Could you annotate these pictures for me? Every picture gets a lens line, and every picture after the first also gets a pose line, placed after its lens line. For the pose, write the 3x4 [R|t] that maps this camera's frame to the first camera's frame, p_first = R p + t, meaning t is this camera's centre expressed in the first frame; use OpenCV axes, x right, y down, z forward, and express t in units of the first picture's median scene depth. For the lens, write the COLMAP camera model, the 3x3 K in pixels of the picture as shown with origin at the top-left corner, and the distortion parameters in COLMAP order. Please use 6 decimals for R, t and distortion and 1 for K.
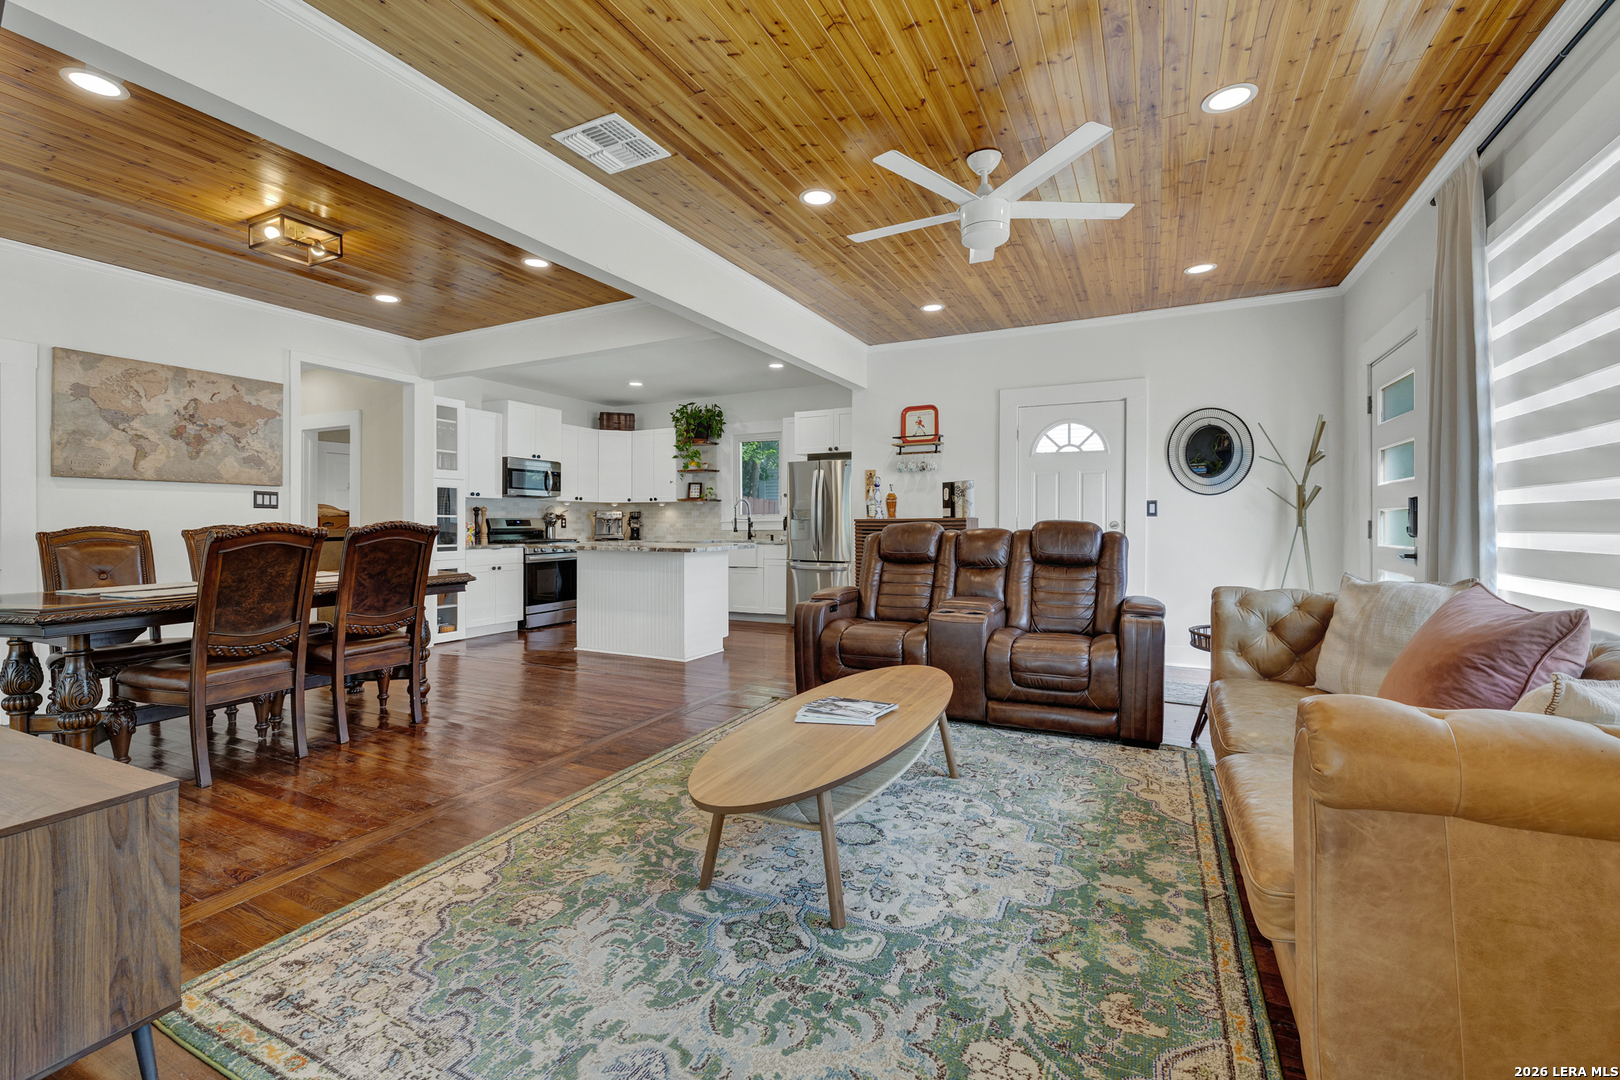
lens RADIAL K [[693.9, 0, 796.3], [0, 693.9, 528.3], [0, 0, 1]] dist [-0.008437, 0.003386]
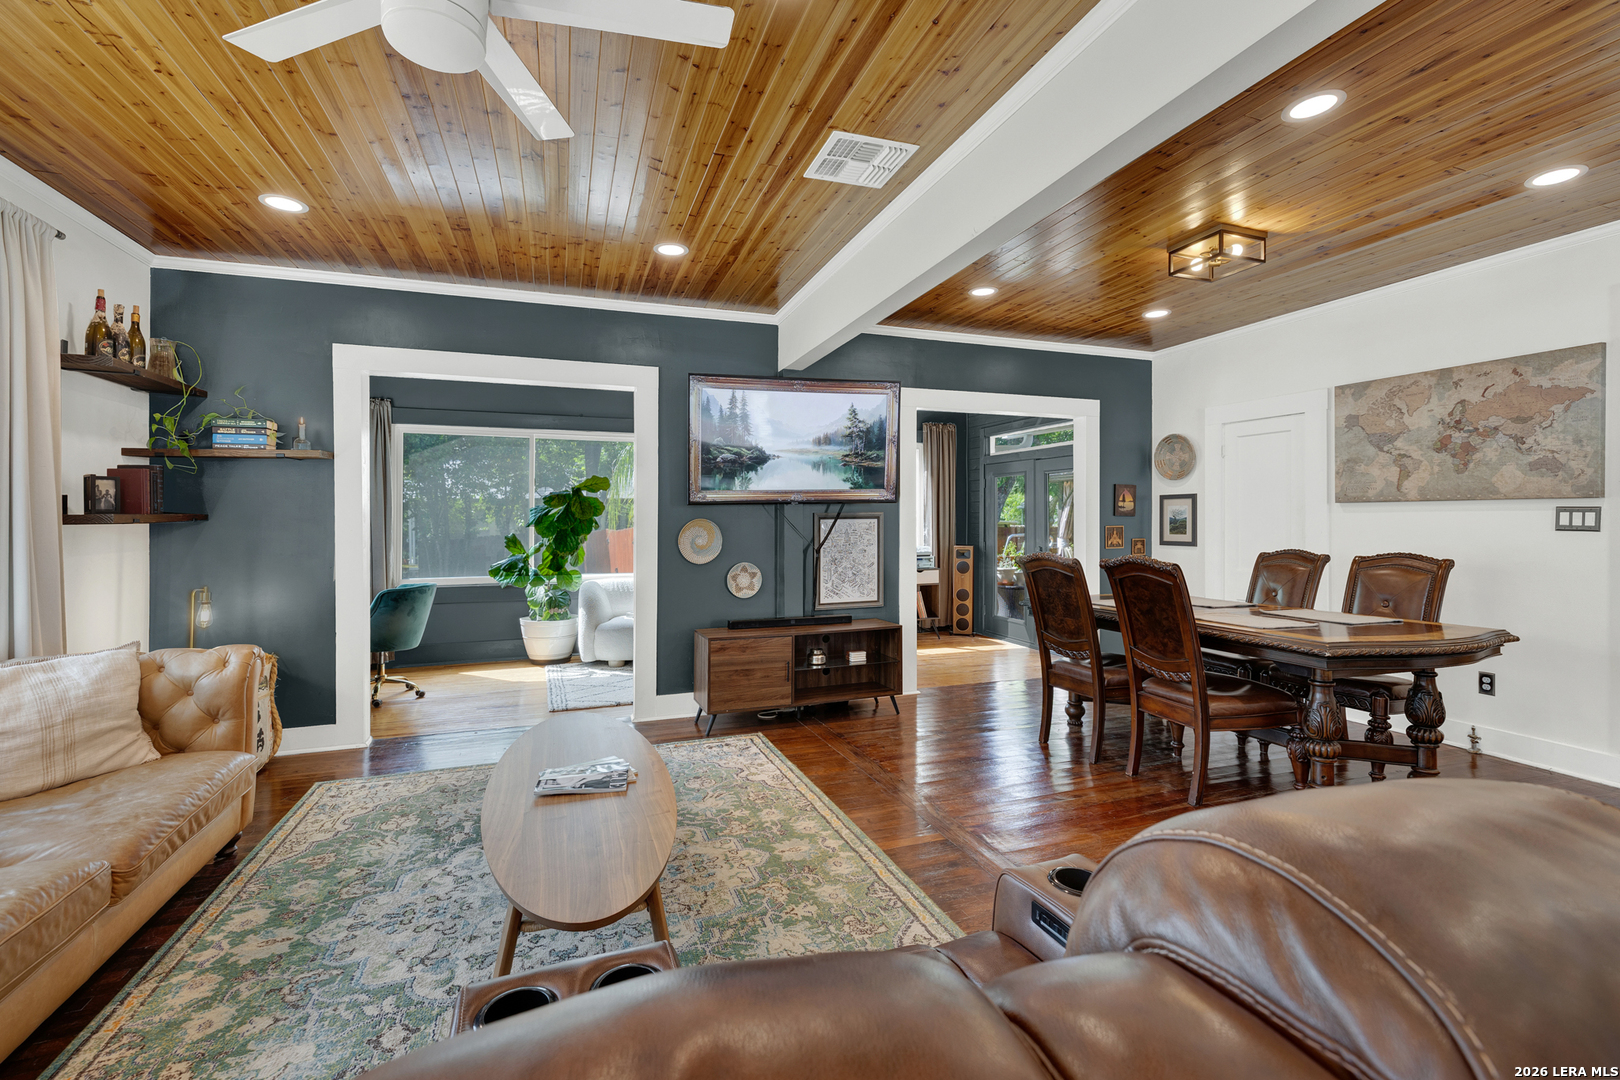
lens RADIAL K [[693.9, 0, 798.3], [0, 693.9, 516.6], [0, 0, 1]] dist [-0.008437, 0.003386]
pose [[-0.690862, 0.001412, -0.722985, 0.280488], [-0.000981, 0.999995, 0.002889, -0.045934], [0.722986, 0.002705, -0.690857, 0.951906]]
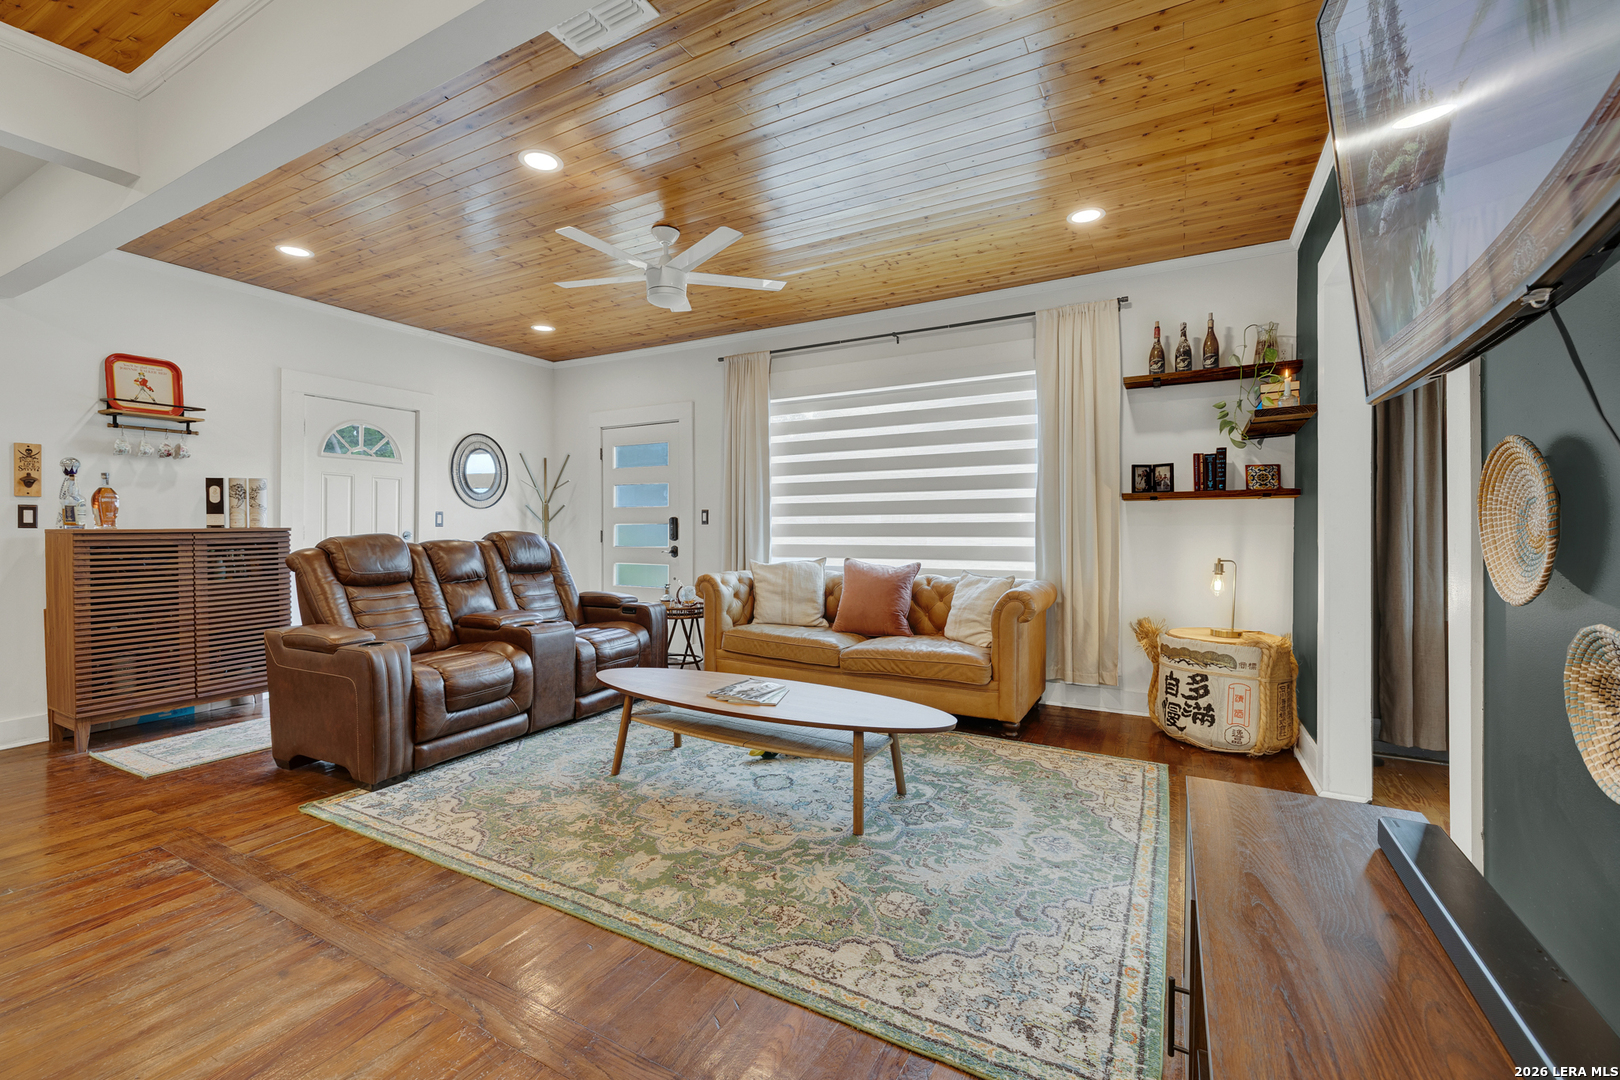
lens RADIAL K [[693.9, 0, 800.0], [0, 693.9, 527.0], [0, 0, 1]] dist [-0.008437, 0.003386]
pose [[0.034790, 0.000822, 0.999394, -0.577450], [0.011036, 0.999938, -0.001206, -0.009513], [-0.999334, 0.011072, 0.034779, 0.448000]]
